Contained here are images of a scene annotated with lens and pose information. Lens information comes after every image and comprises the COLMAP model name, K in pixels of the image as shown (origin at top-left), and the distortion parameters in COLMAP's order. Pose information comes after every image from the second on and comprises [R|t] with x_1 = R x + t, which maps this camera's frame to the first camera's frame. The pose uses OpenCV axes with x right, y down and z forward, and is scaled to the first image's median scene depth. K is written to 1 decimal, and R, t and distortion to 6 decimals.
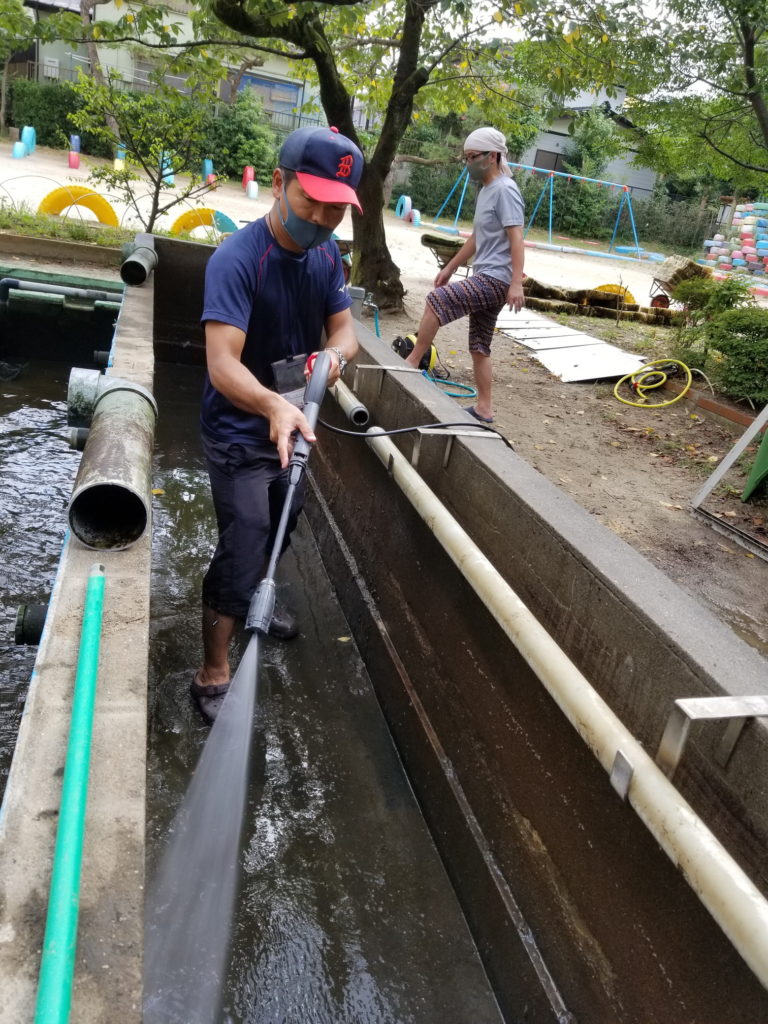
lens RADIAL K [[801.9, 0, 379.2], [0, 801.9, 493.9], [0, 0, 1]] dist [0.022674, -0.040198]
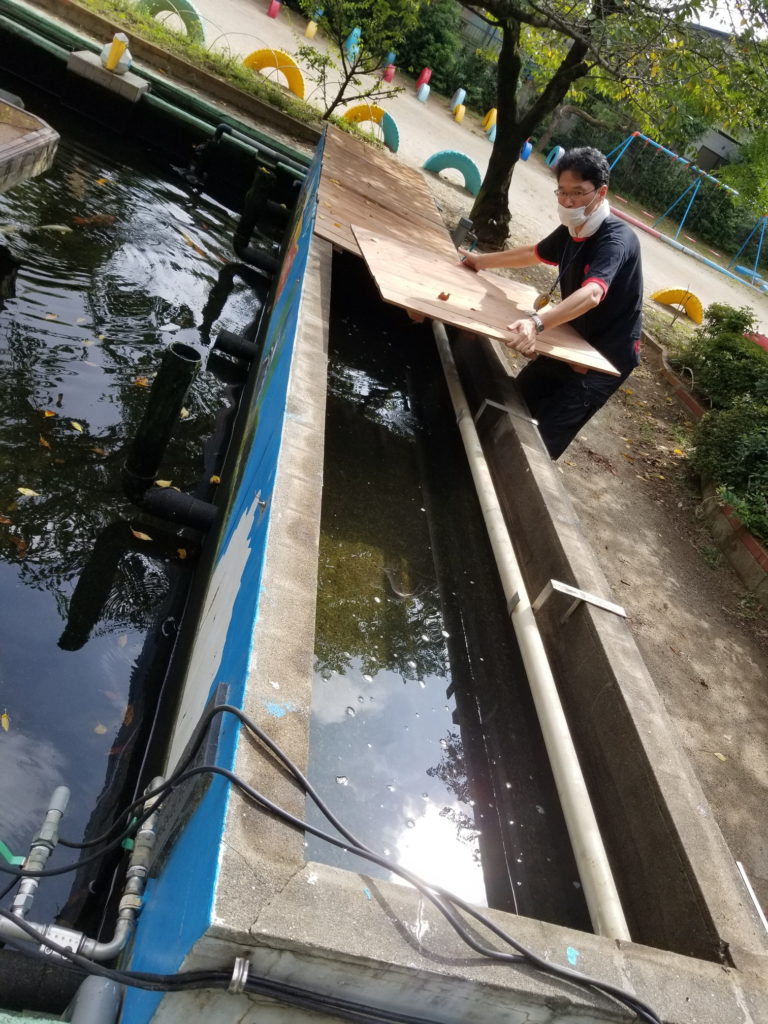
lens RADIAL K [[801.9, 0, 392.2], [0, 801.9, 509.0], [0, 0, 1]] dist [0.022674, -0.040198]
pose [[0.937844, 0.346540, -0.018928, 0.029795], [-0.342287, 0.932589, 0.114534, 0.051760], [0.057342, -0.100936, 0.993239, -0.243321]]
